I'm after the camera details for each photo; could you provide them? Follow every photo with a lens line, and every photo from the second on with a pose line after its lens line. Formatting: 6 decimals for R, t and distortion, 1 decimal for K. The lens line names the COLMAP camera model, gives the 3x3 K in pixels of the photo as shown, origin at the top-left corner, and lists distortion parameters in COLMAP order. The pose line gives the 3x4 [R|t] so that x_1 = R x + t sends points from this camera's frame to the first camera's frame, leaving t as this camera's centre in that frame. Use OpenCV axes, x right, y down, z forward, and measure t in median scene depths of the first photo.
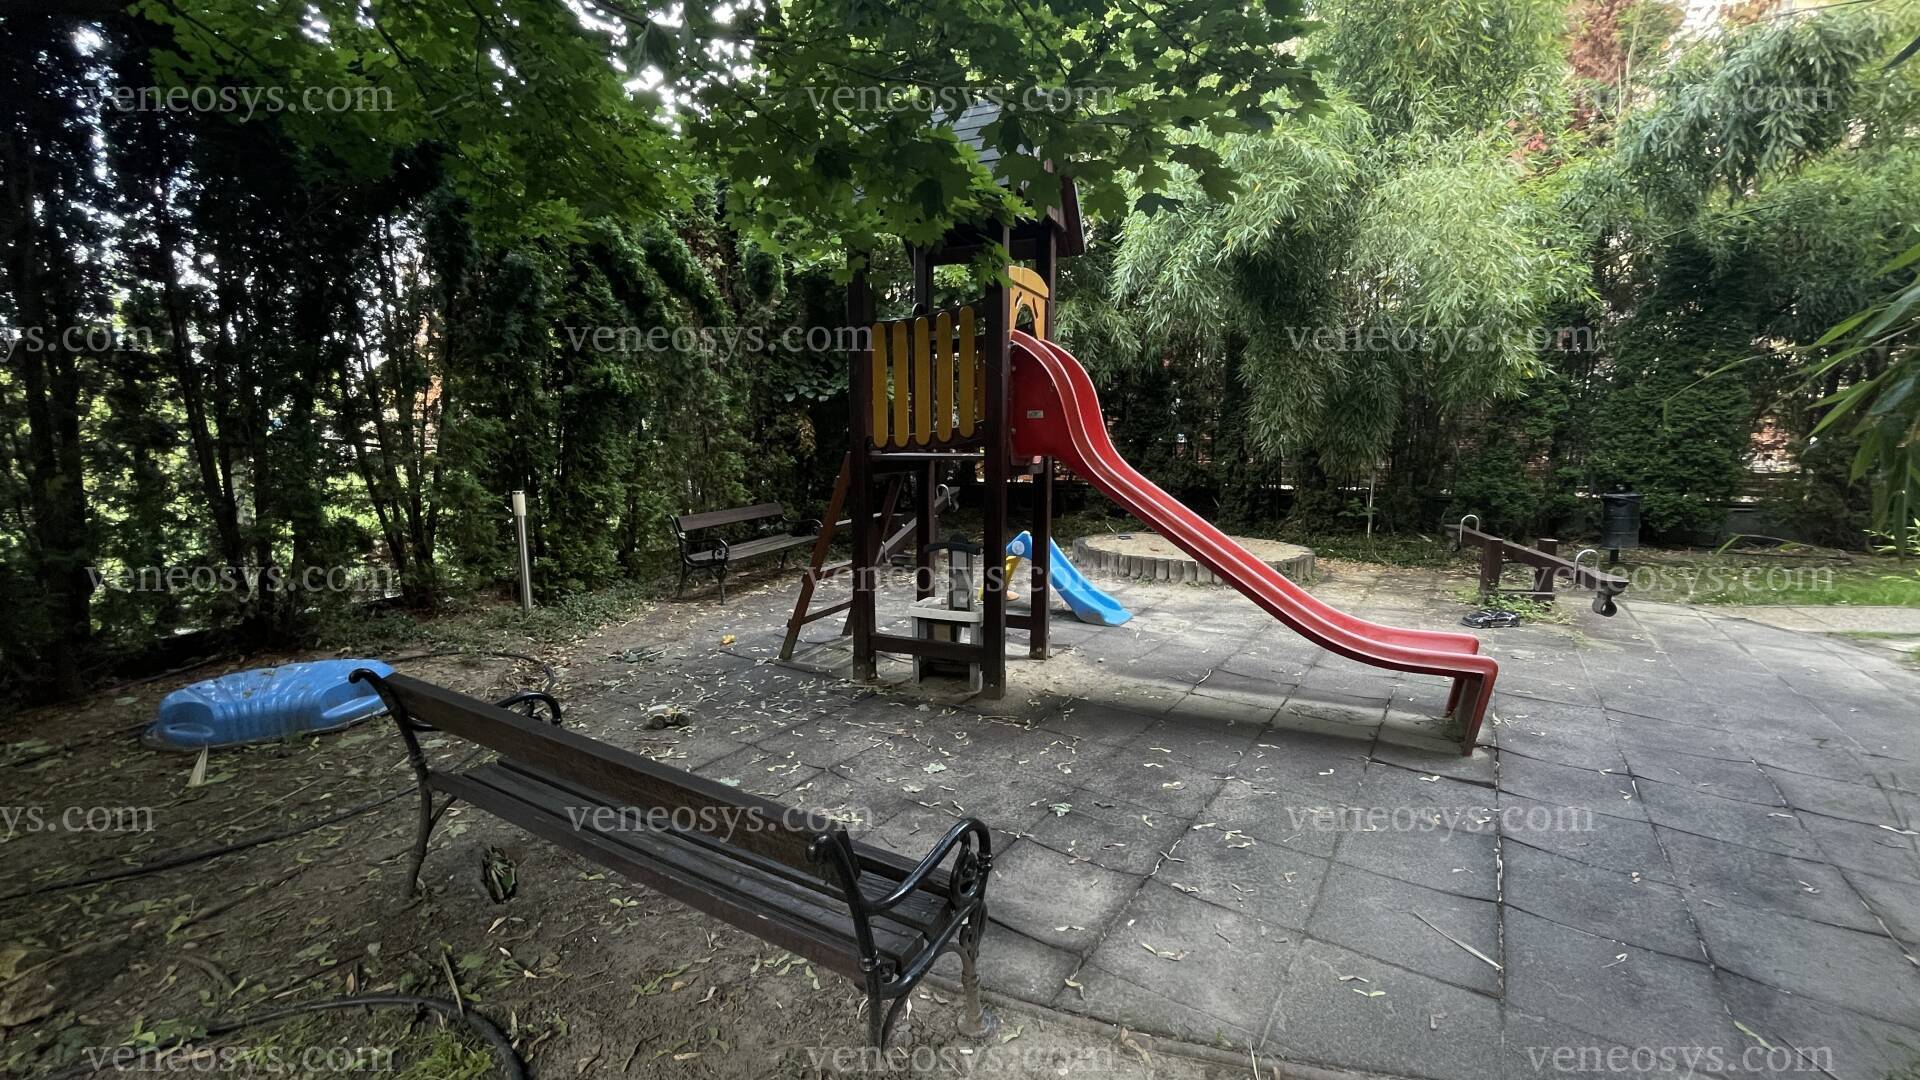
lens RADIAL K [[774.9, 0, 949.3], [0, 774.9, 545.8], [0, 0, 1]] dist [0.001960, -0.000381]
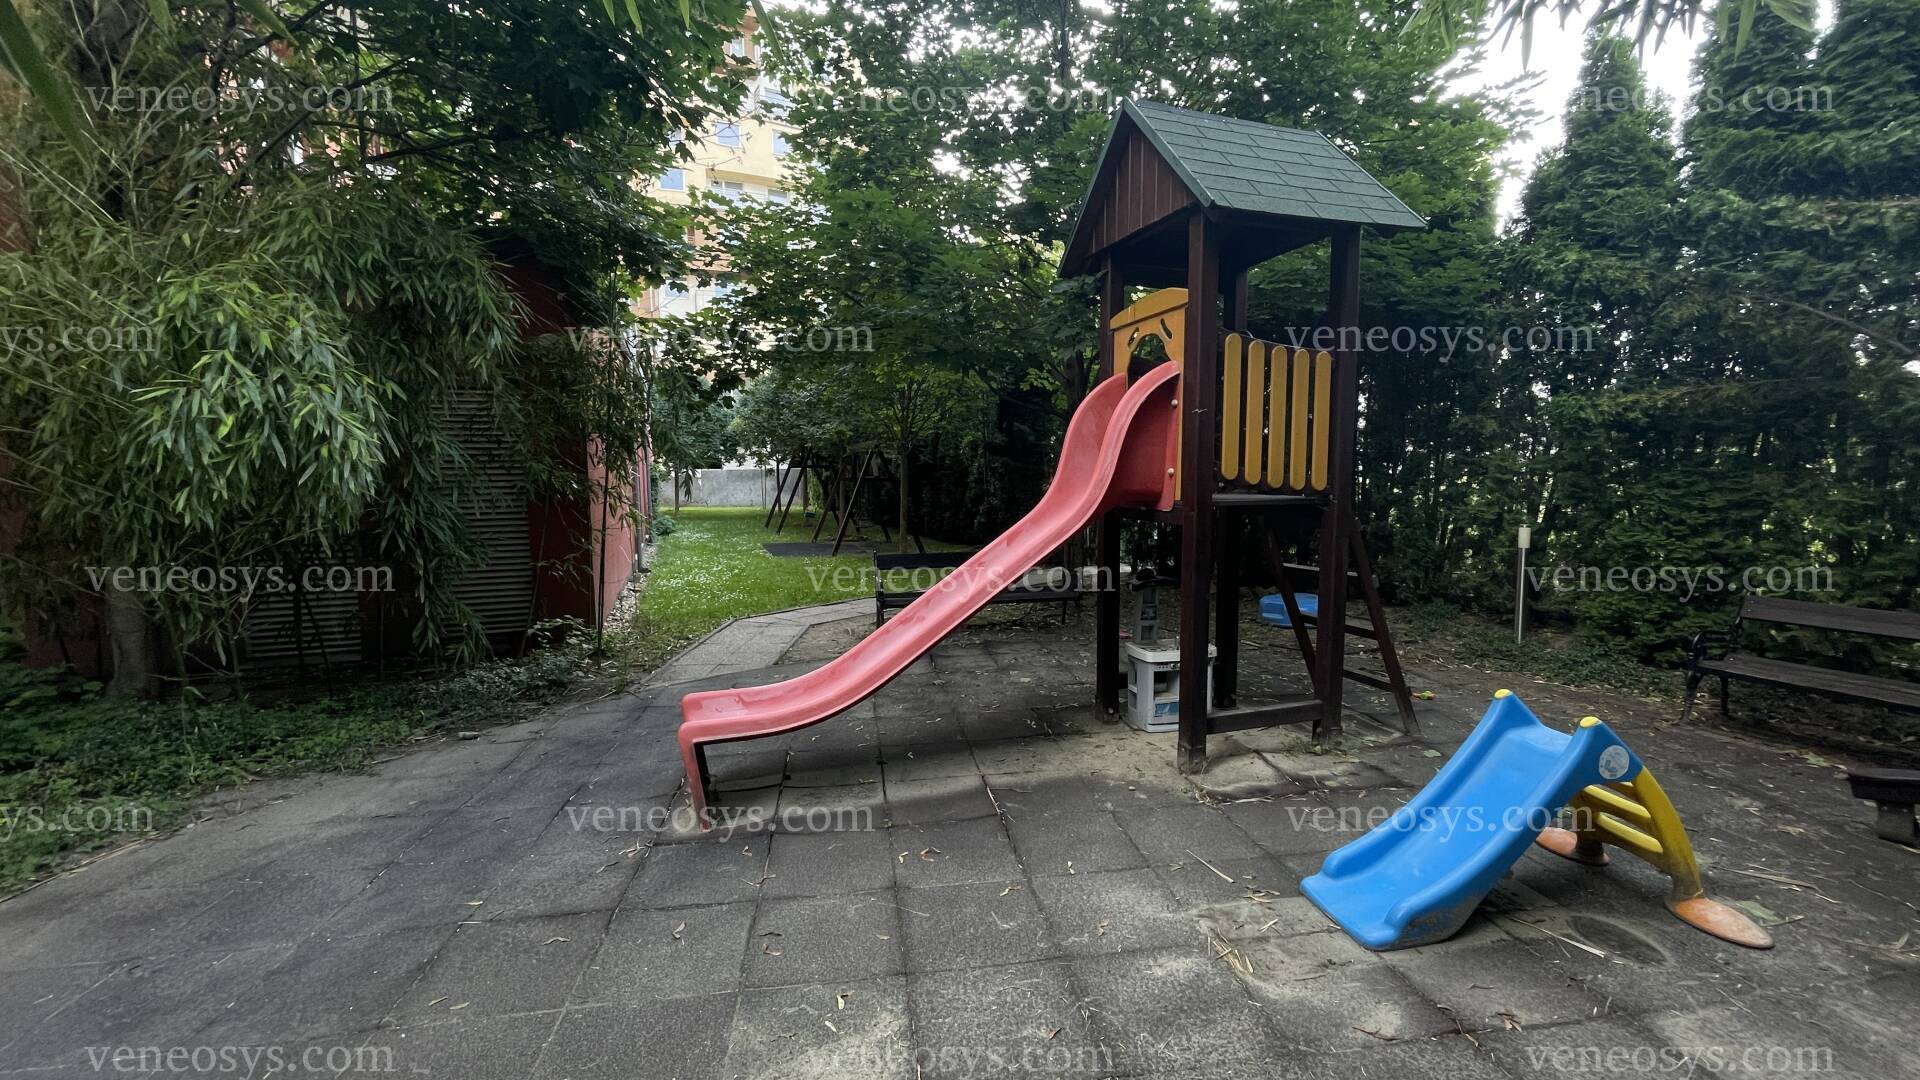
lens RADIAL K [[774.9, 0, 948.8], [0, 774.9, 536.6], [0, 0, 1]] dist [0.001960, -0.000381]
pose [[-0.739642, 0.061186, -0.670213, 0.876865], [-0.095897, 0.976115, 0.194943, -0.226809], [0.666133, 0.208460, -0.716109, 1.504689]]
